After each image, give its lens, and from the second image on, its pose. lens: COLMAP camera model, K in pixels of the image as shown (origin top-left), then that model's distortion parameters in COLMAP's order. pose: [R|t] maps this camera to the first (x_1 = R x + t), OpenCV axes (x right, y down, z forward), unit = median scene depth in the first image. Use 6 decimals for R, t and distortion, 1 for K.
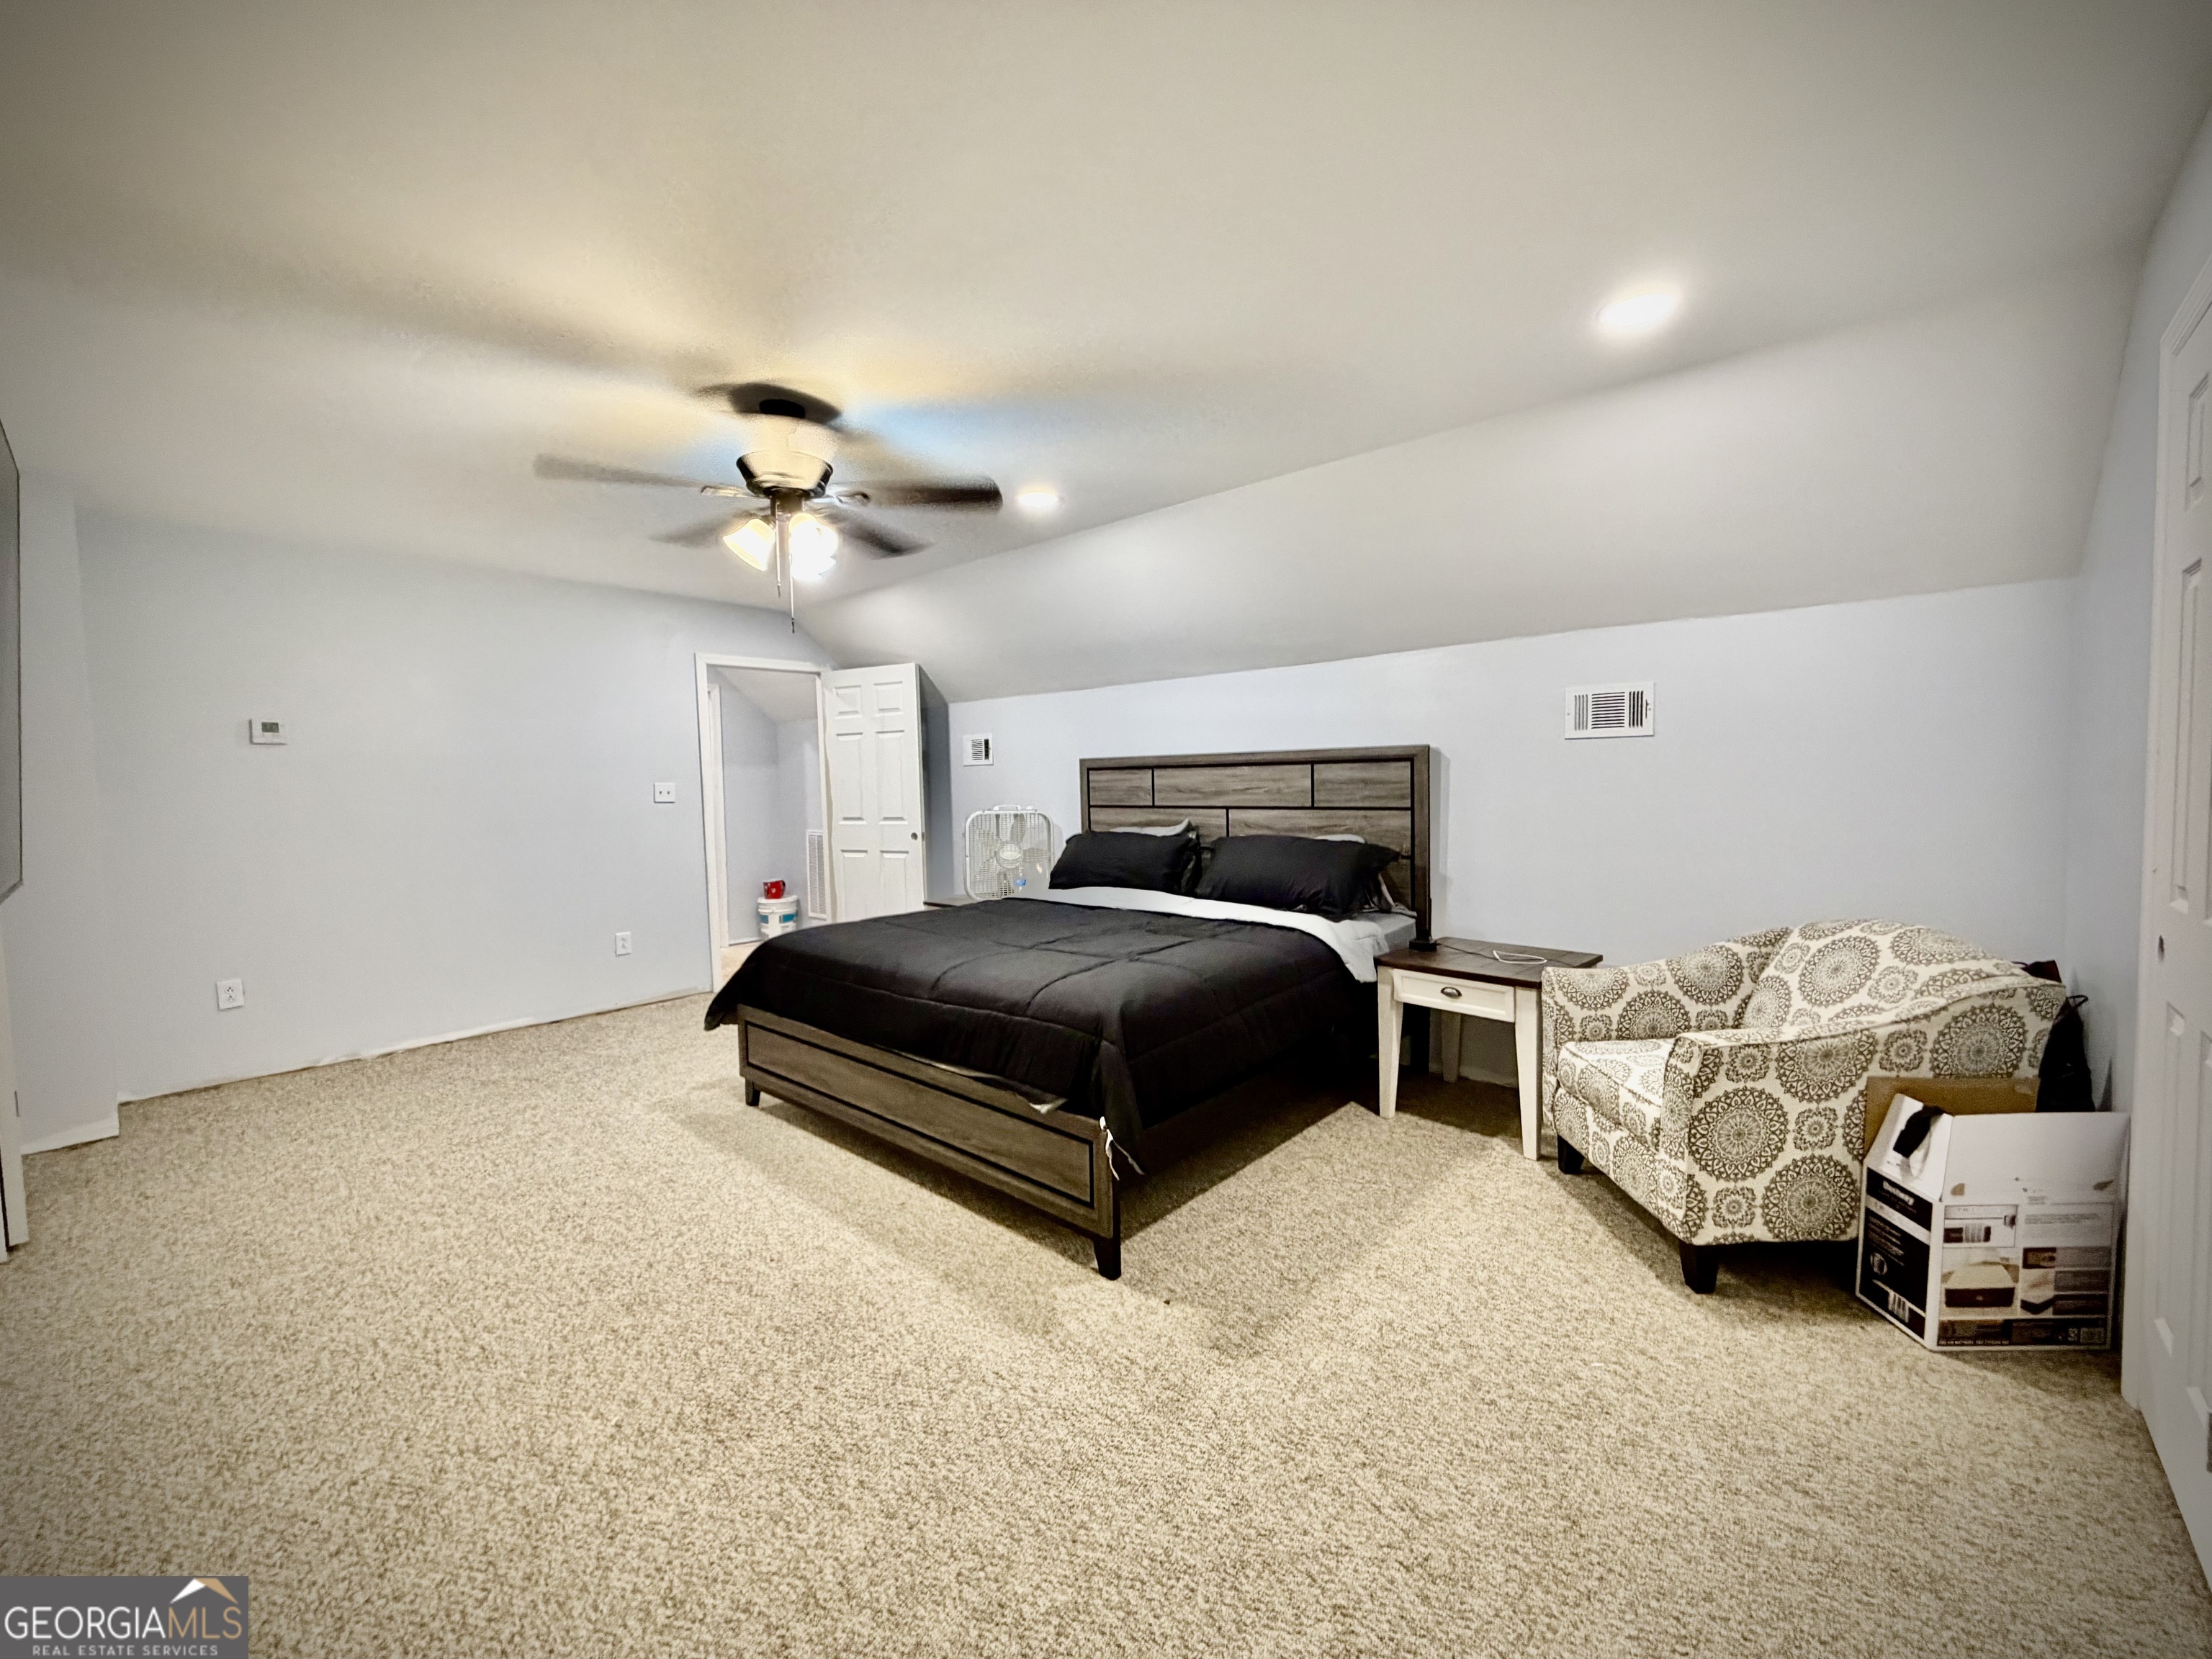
lens RADIAL K [[883.0, 0, 1108.2], [0, 883.0, 839.5], [0, 0, 1]] dist [-0.000859, 0.000294]
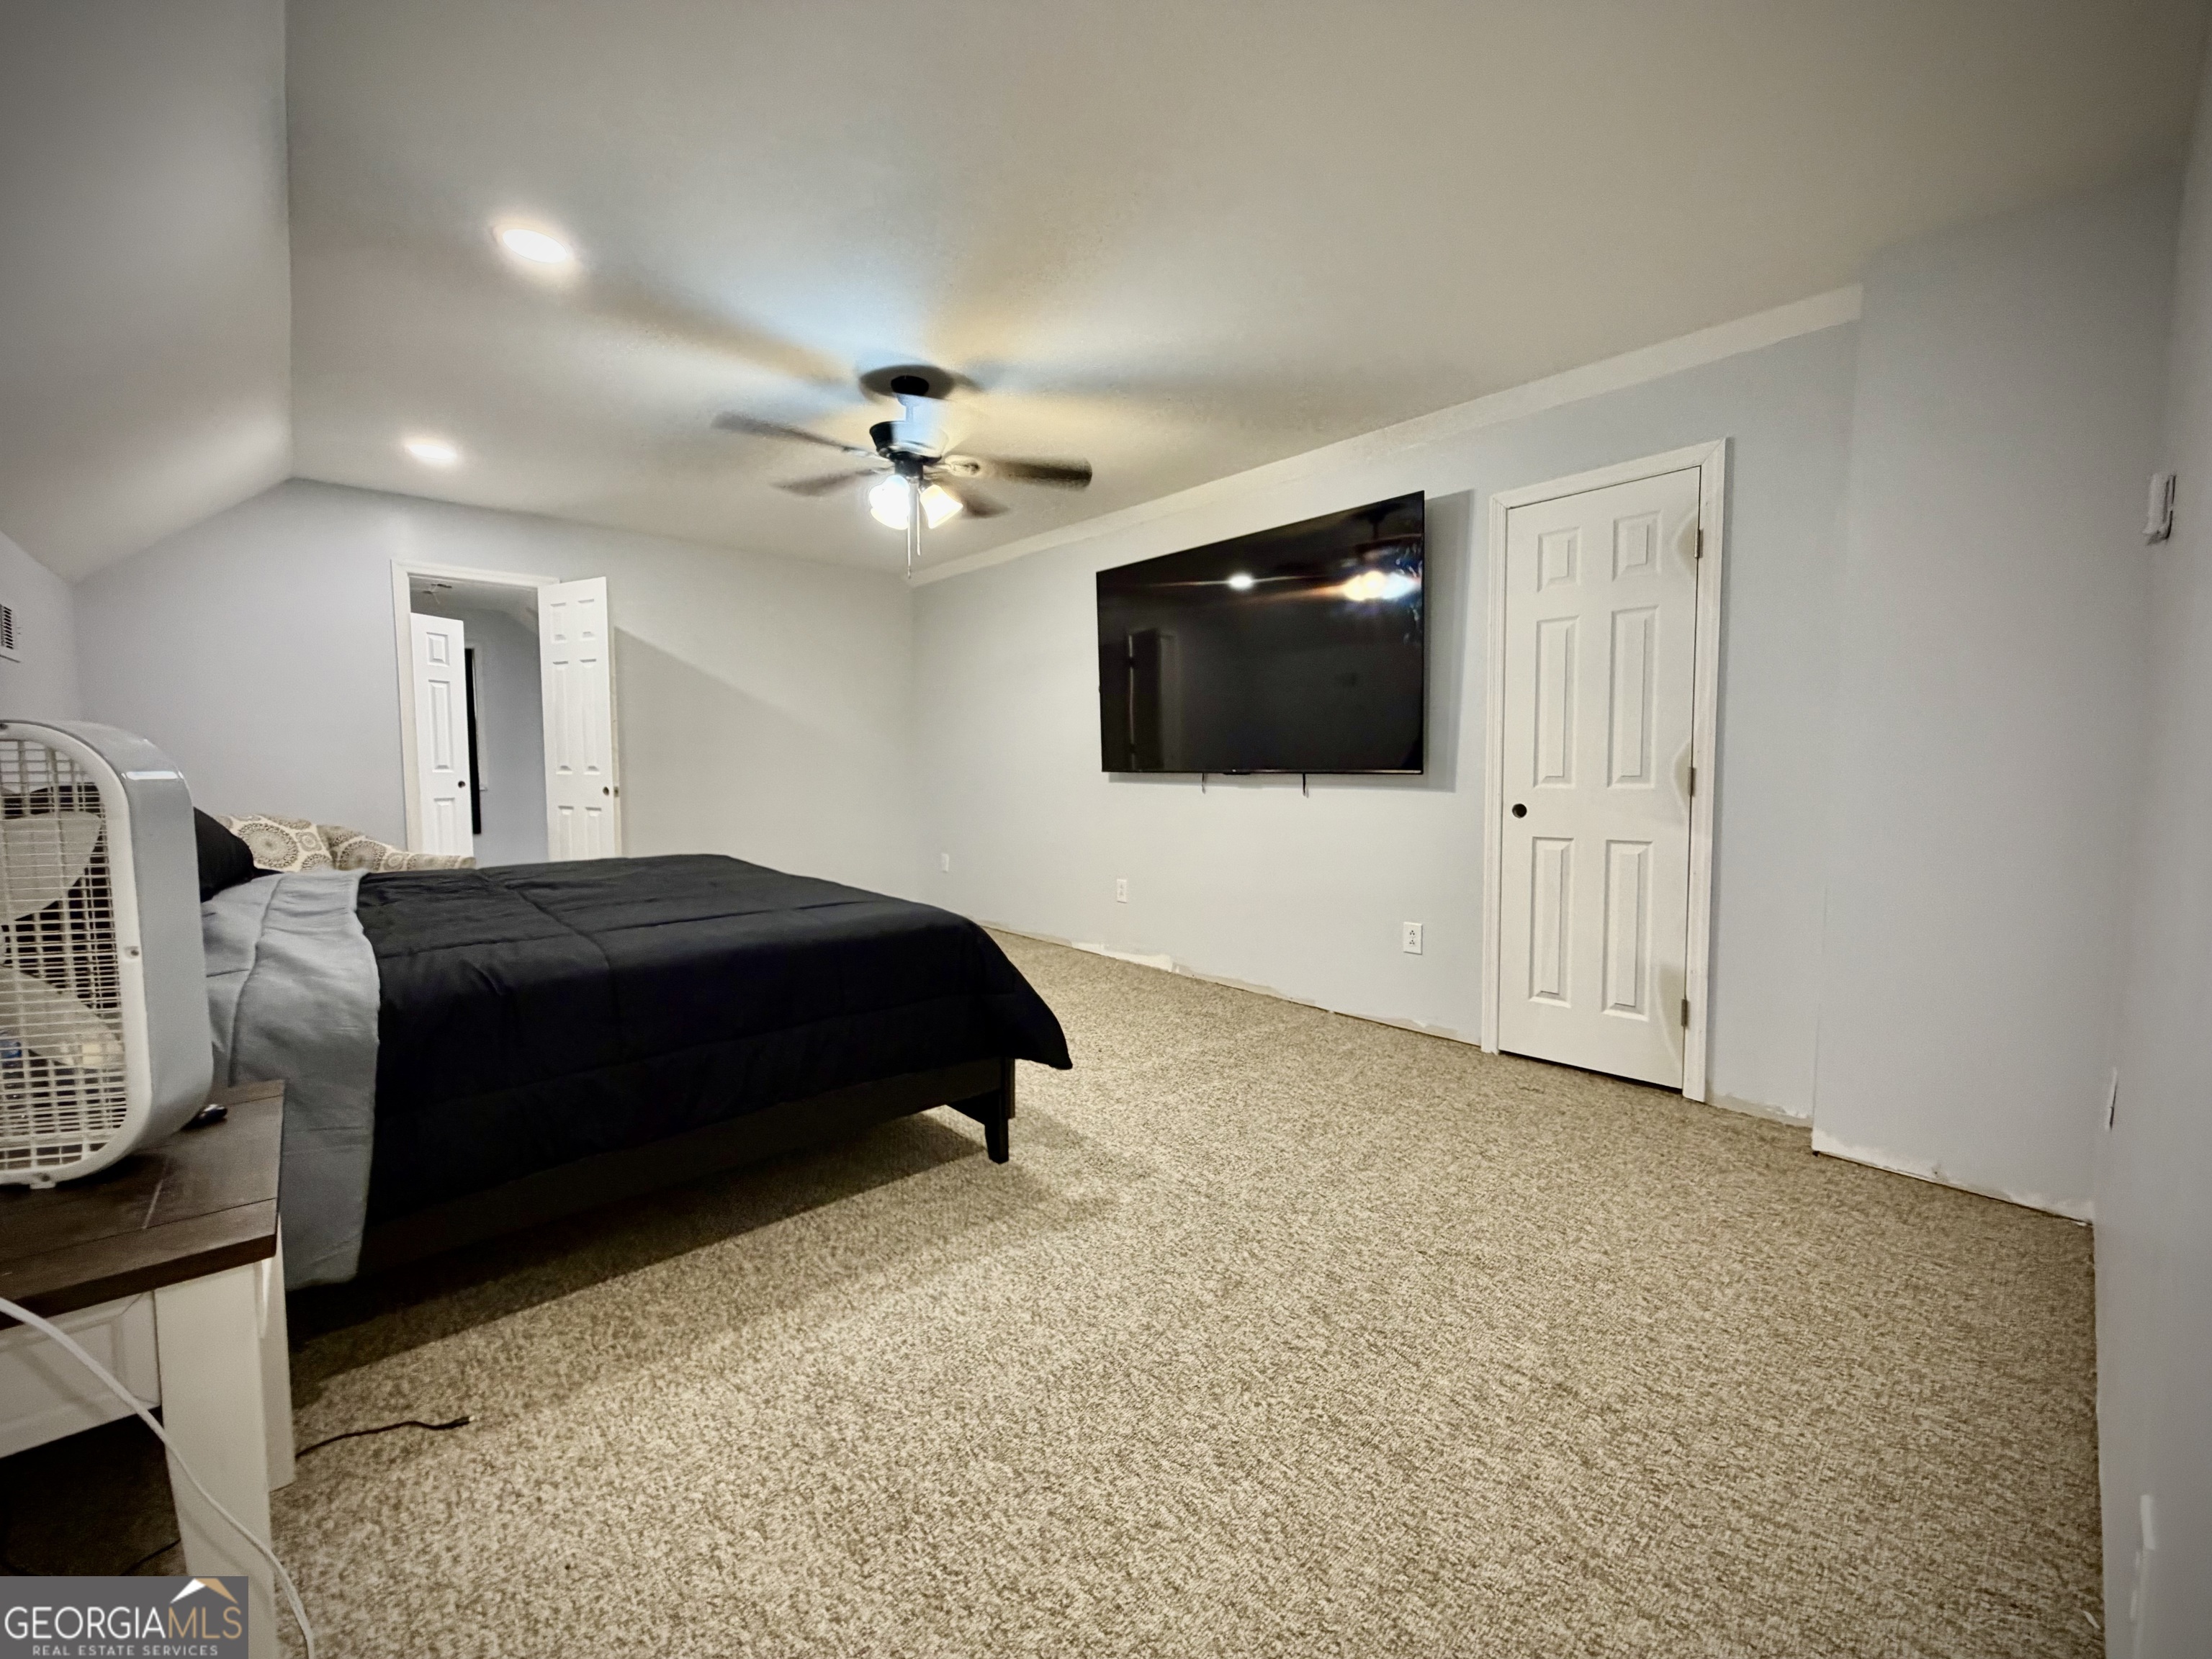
lens RADIAL K [[883.0, 0, 1103.4], [0, 883.0, 819.5], [0, 0, 1]] dist [-0.000859, 0.000294]
pose [[-0.993722, 0.005821, 0.111728, -0.495782], [0.019897, 0.991921, 0.125290, -0.037099], [-0.110096, 0.126726, -0.985809, 1.435339]]
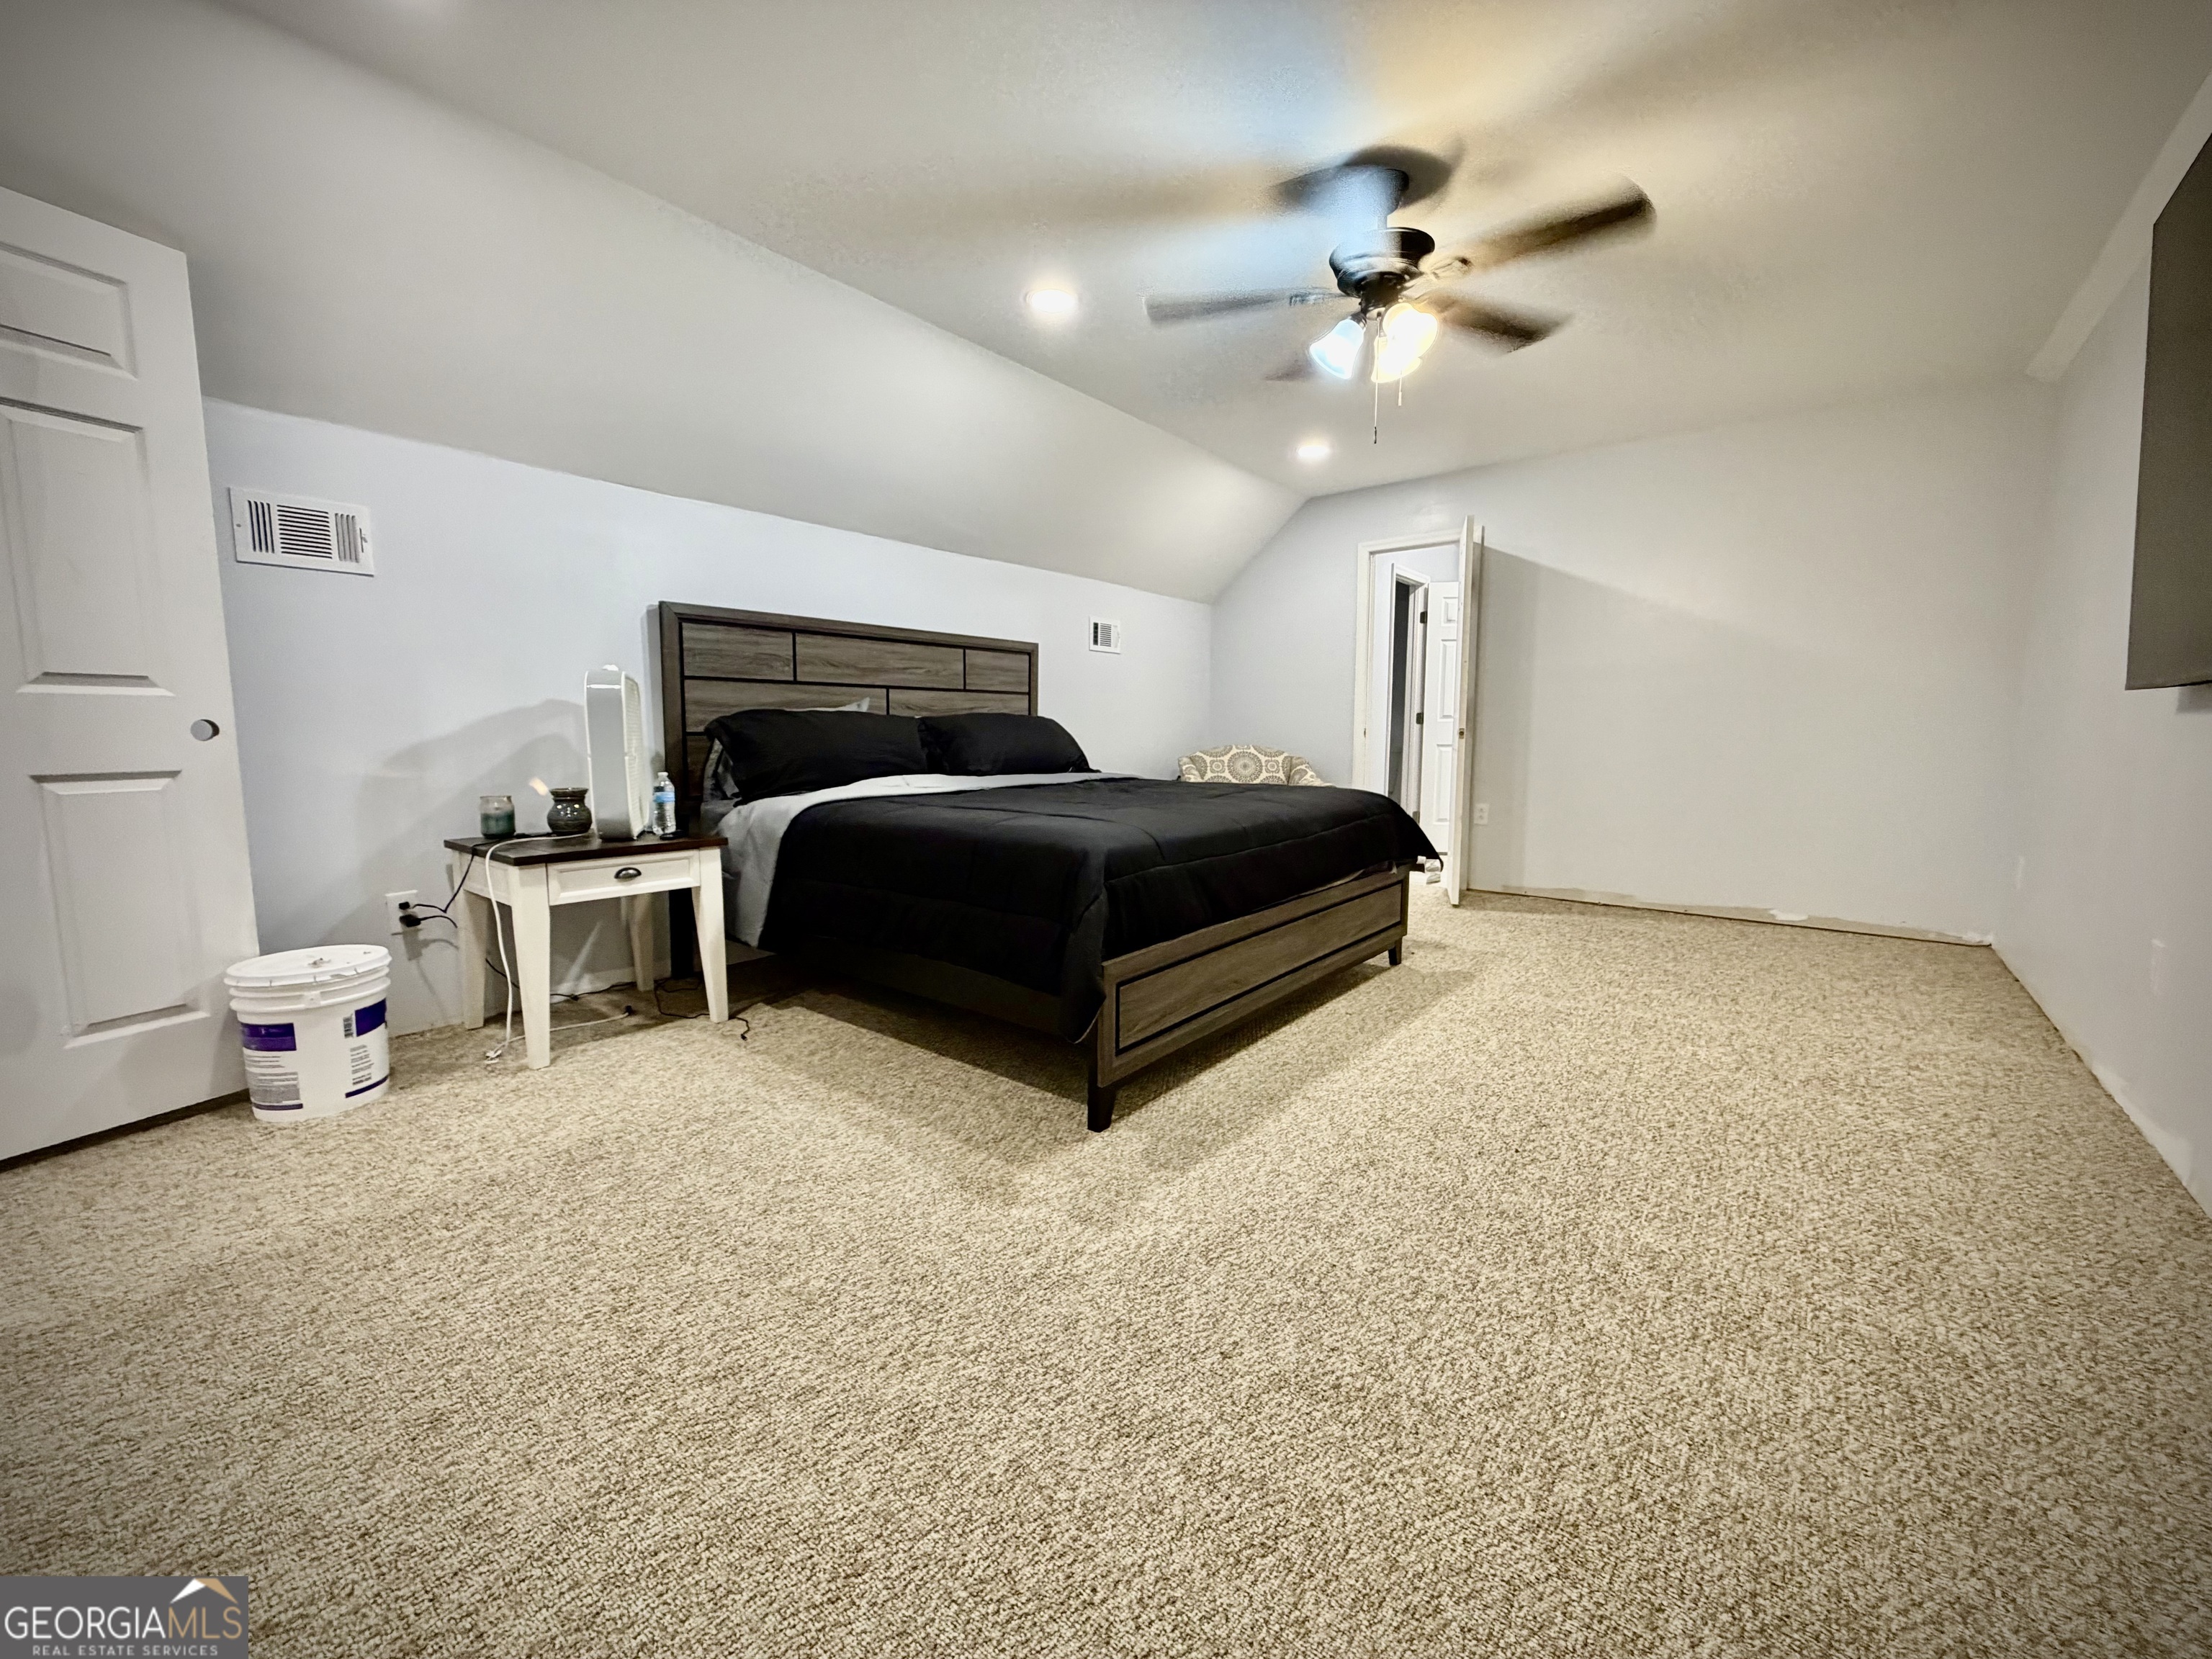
lens RADIAL K [[883.0, 0, 1104.0], [0, 883.0, 822.7], [0, 0, 1]] dist [-0.000859, 0.000294]
pose [[-0.047709, -0.087431, 0.995027, -0.861136], [0.066530, 0.993672, 0.090501, 0.038467], [-0.996643, 0.070517, -0.041591, 0.890487]]
